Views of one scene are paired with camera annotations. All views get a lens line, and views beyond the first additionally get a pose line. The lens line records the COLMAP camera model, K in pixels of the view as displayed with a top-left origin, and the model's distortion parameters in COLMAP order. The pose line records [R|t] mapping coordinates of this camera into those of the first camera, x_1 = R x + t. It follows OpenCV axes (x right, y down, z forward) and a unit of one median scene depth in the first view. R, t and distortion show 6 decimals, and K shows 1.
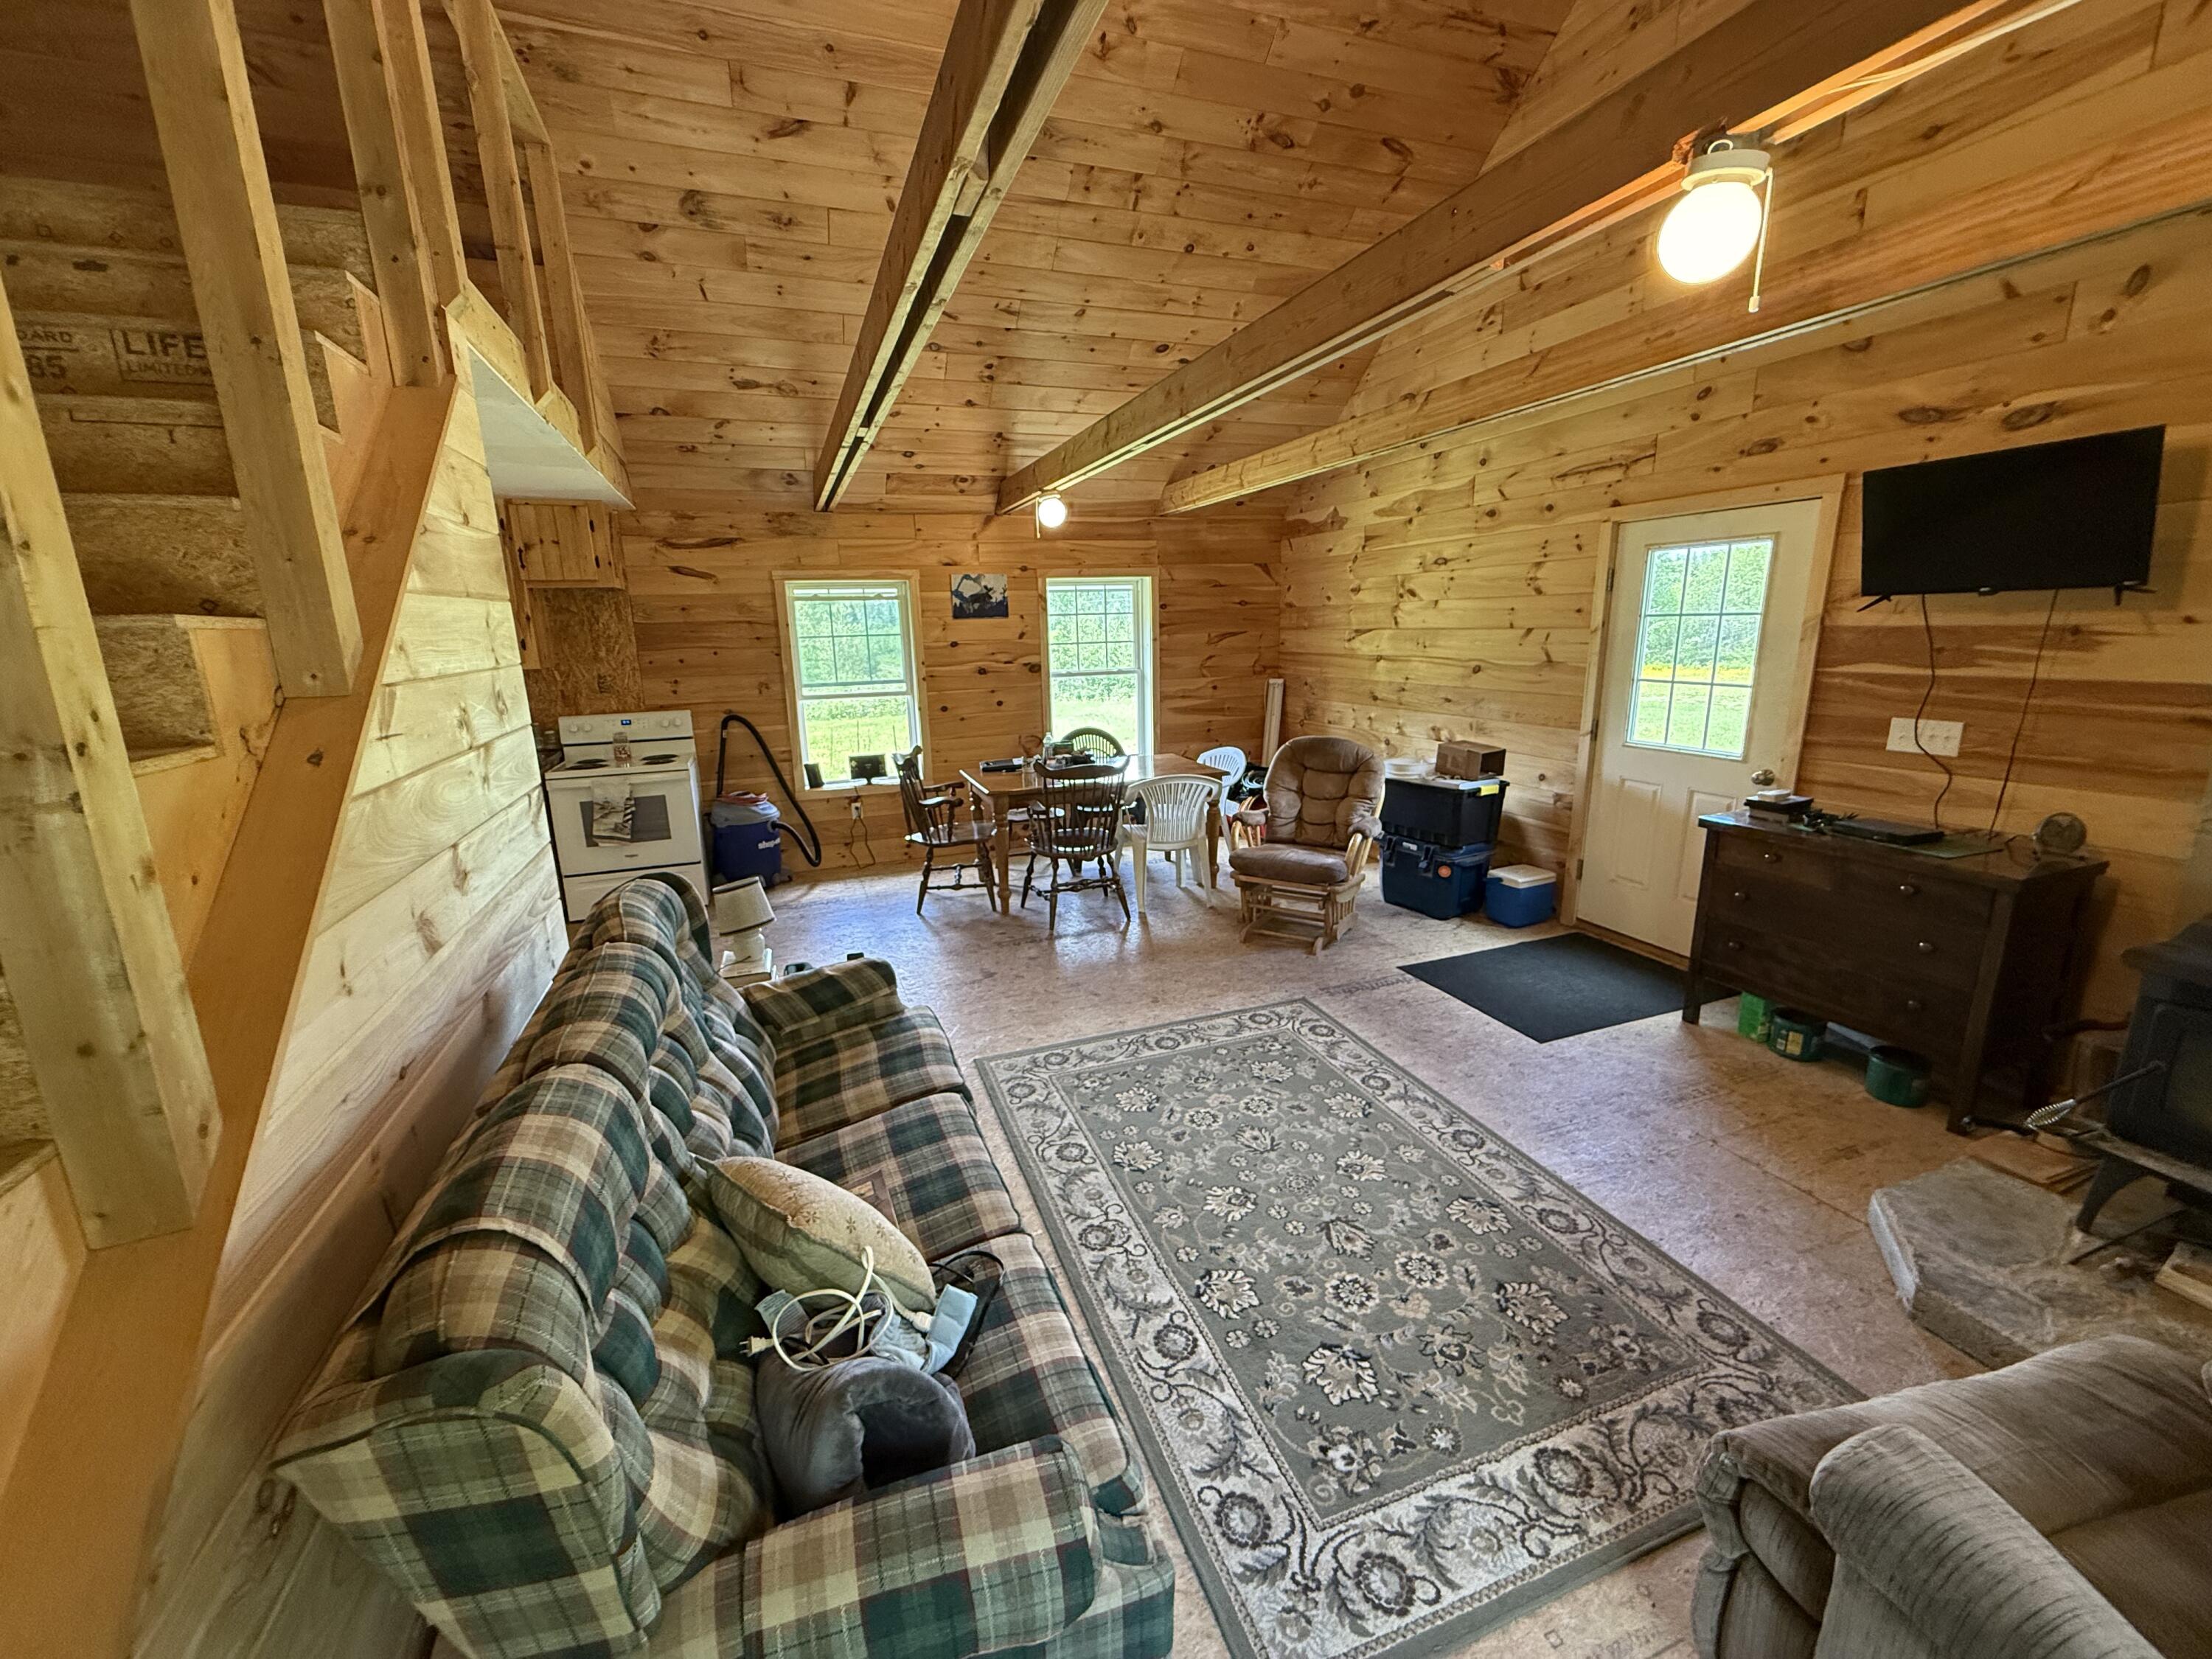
lens RADIAL K [[878.3, 0, 1096.7], [0, 878.3, 829.2], [0, 0, 1]] dist [-0.001062, -0.000131]
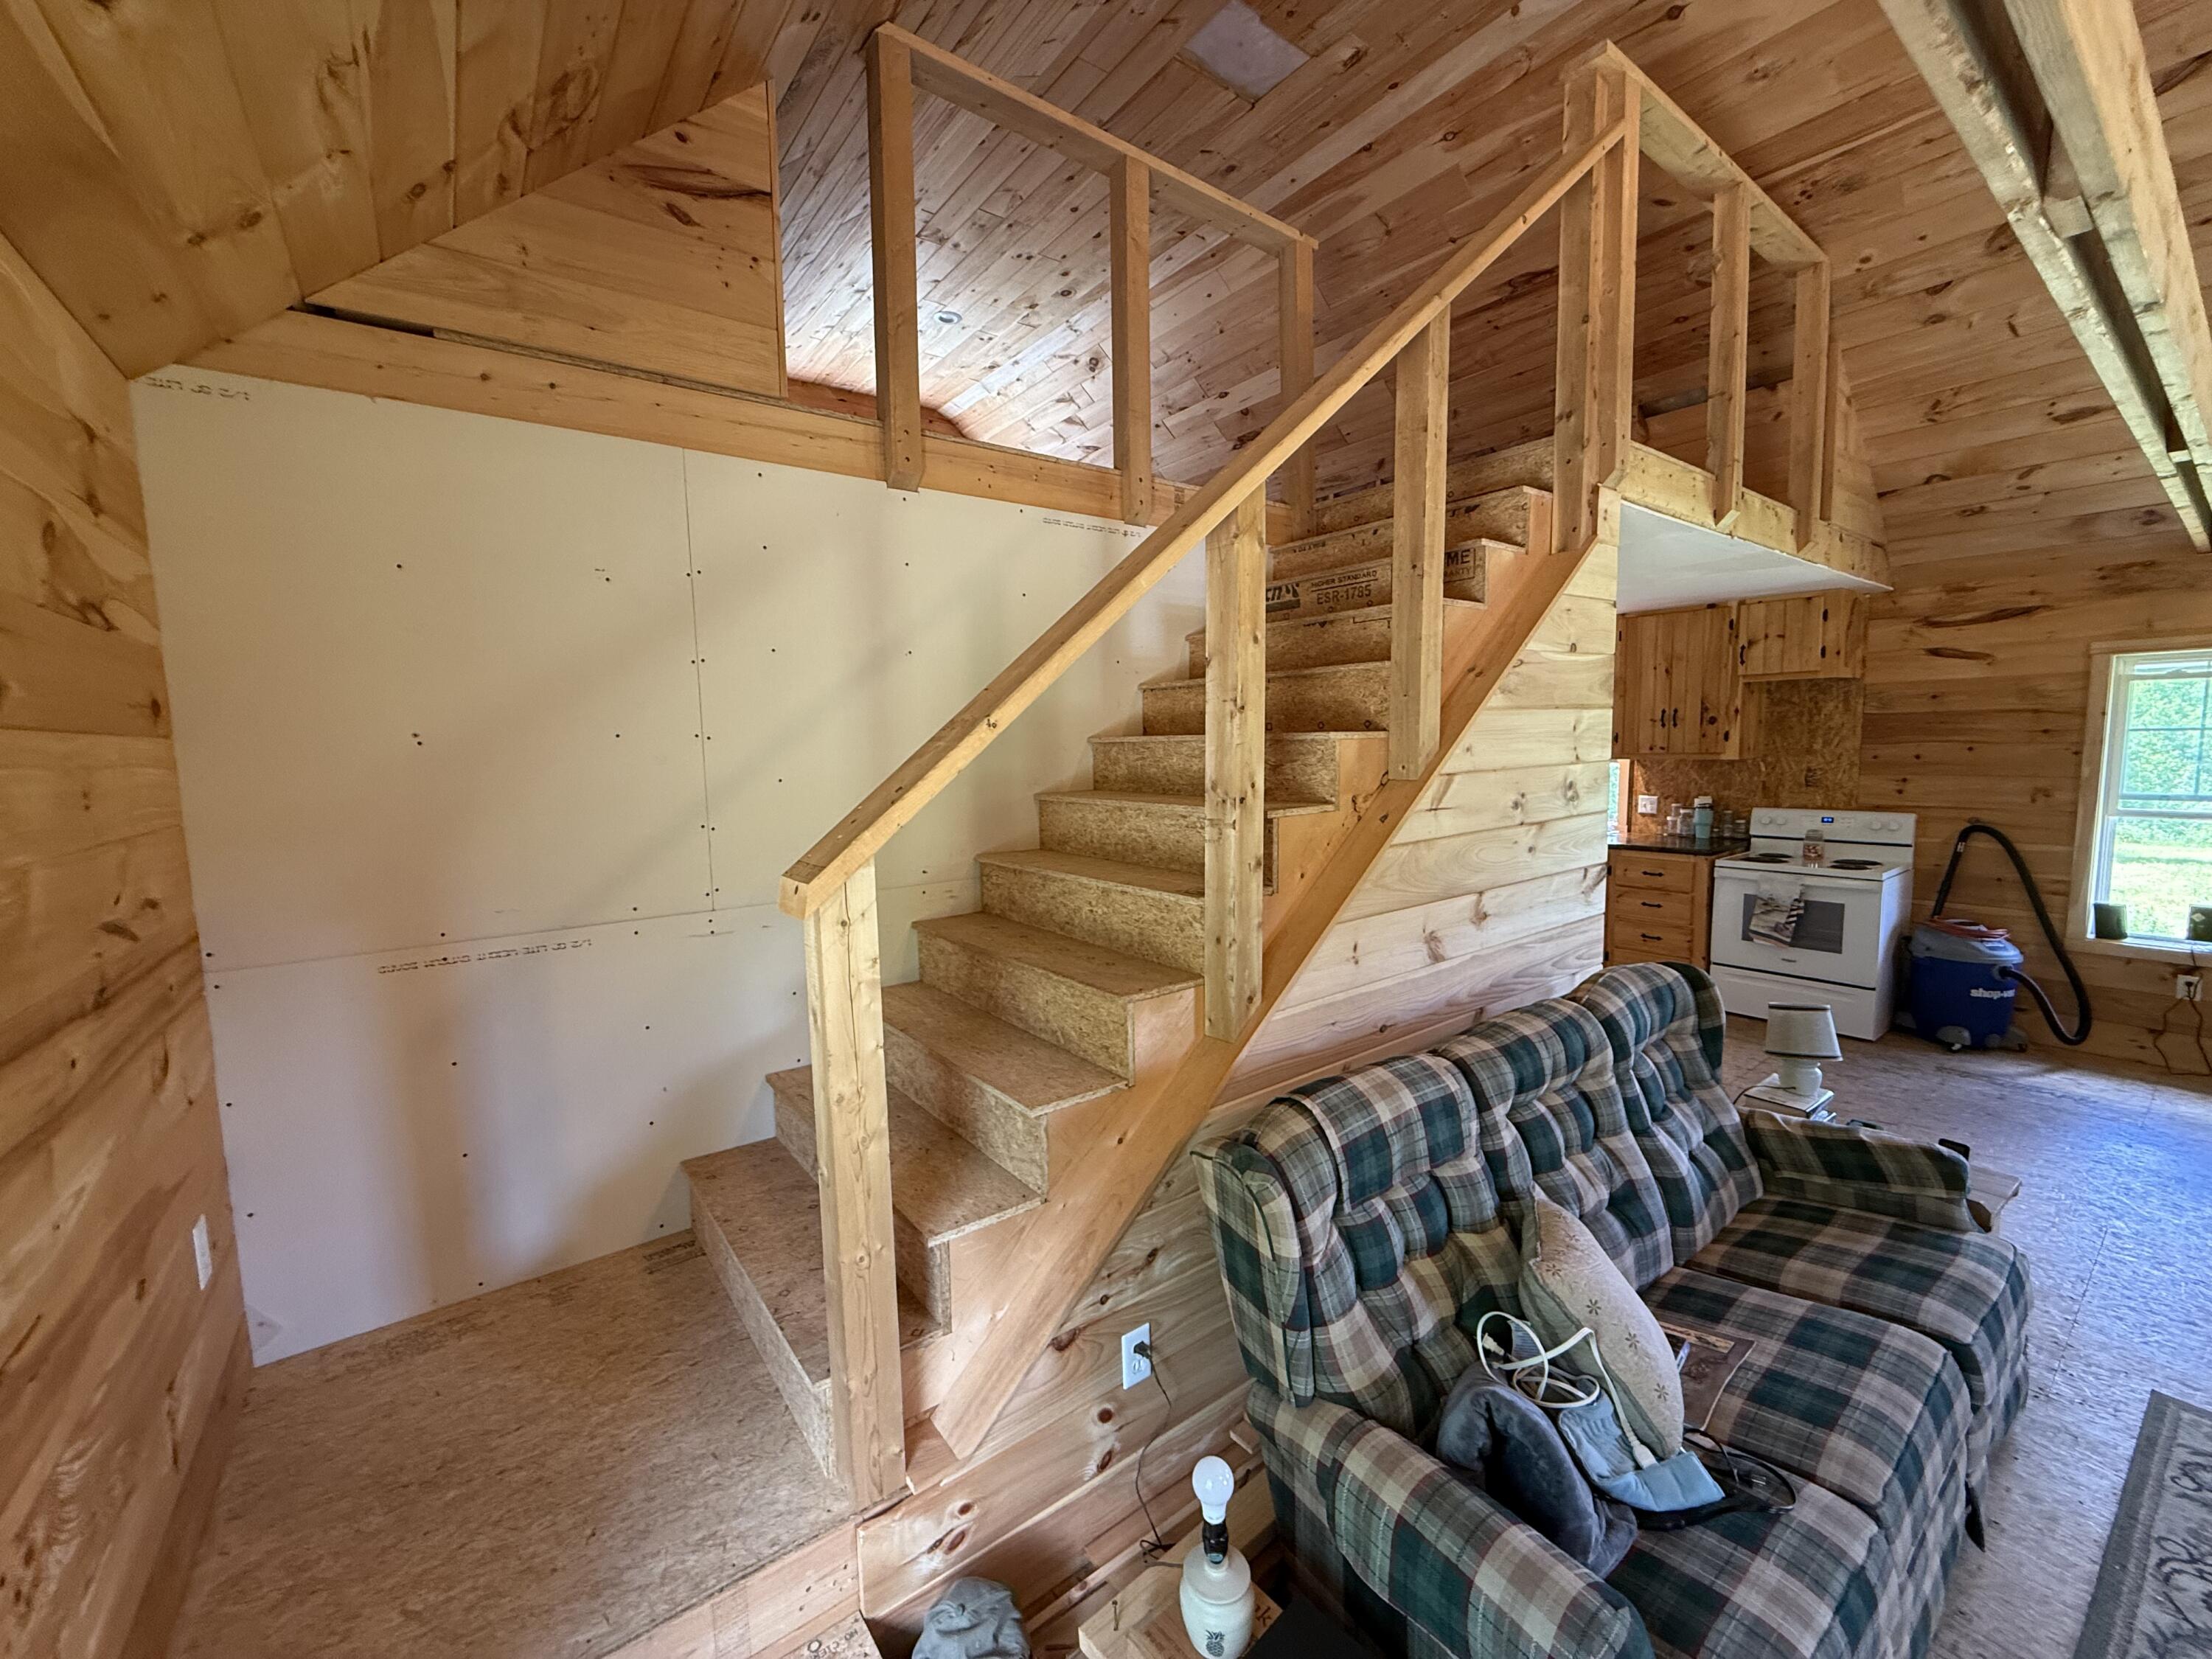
lens RADIAL K [[877.6, 0, 1097.2], [0, 877.6, 829.0], [0, 0, 1]] dist [-0.000705, 0.000023]
pose [[0.280750, 0.116302, -0.952708, 0.171481], [-0.201477, 0.977655, 0.059975, -0.017792], [0.938396, 0.175111, 0.297909, 0.011162]]
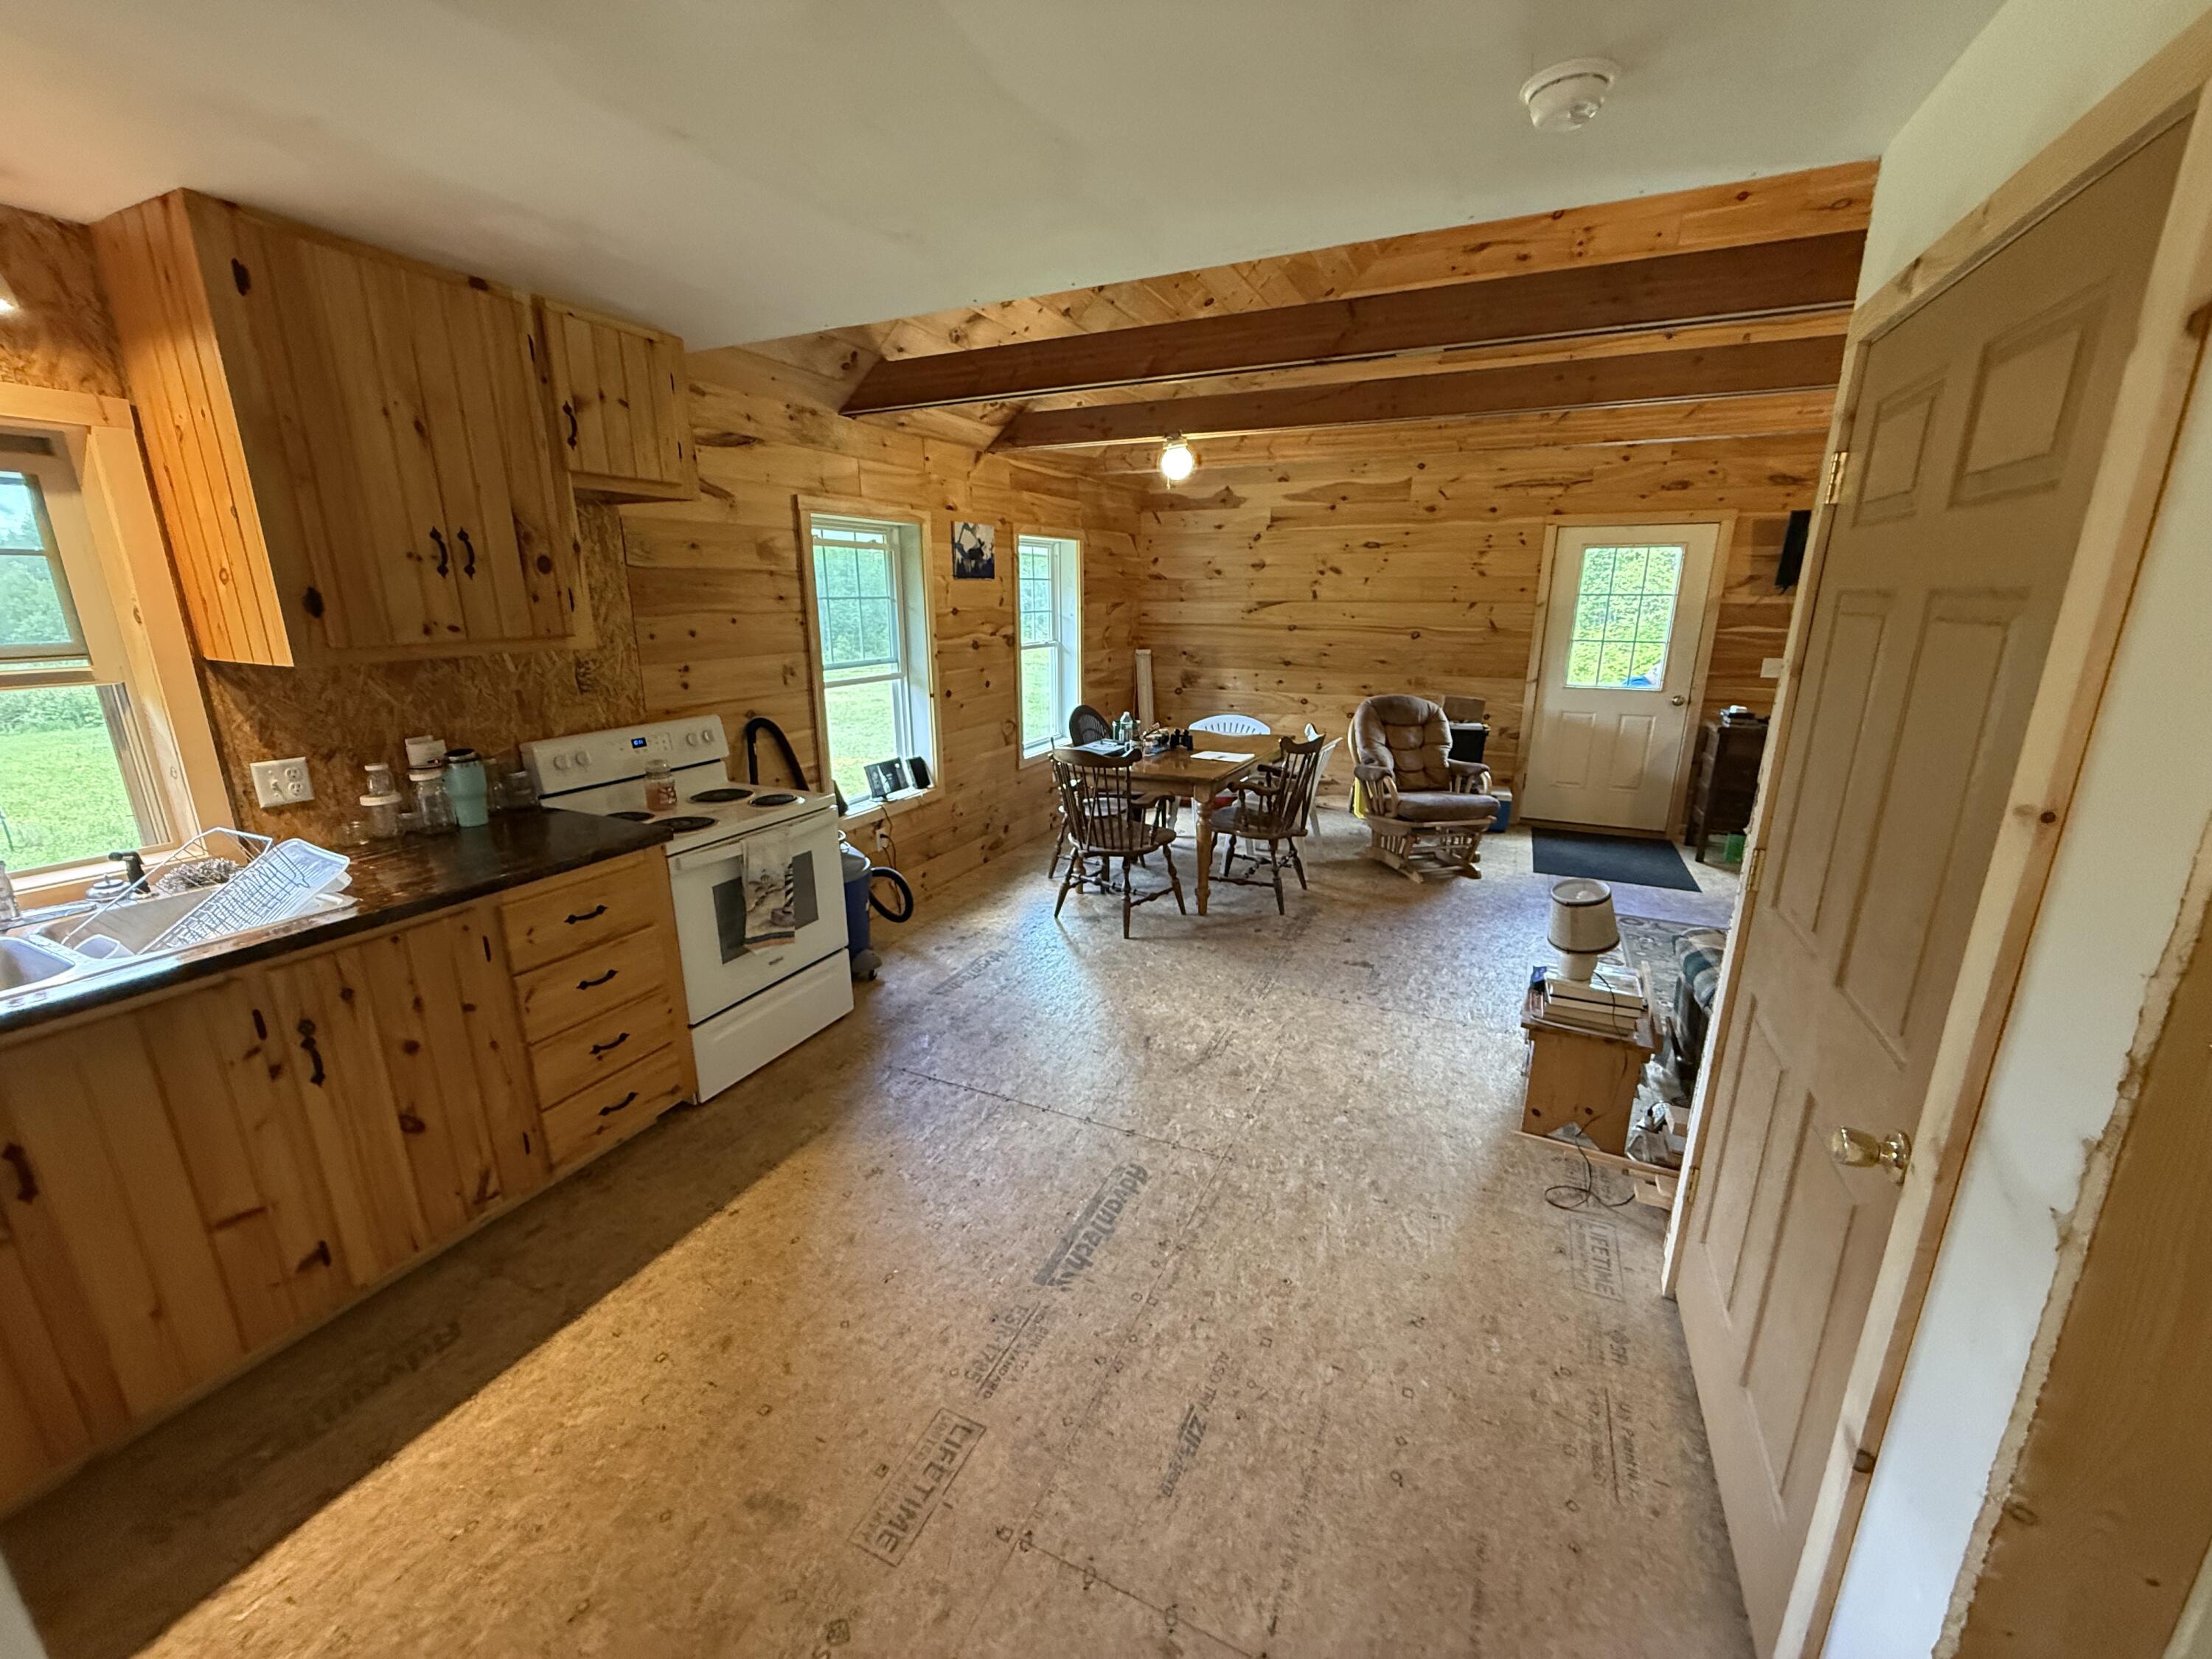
lens RADIAL K [[877.6, 0, 1097.2], [0, 877.6, 829.0], [0, 0, 1]] dist [-0.000705, 0.000023]
pose [[0.714603, -0.158059, 0.681440, -0.971463], [0.141550, 0.986659, 0.080416, -0.095269], [-0.685059, 0.038992, 0.727443, 0.525927]]
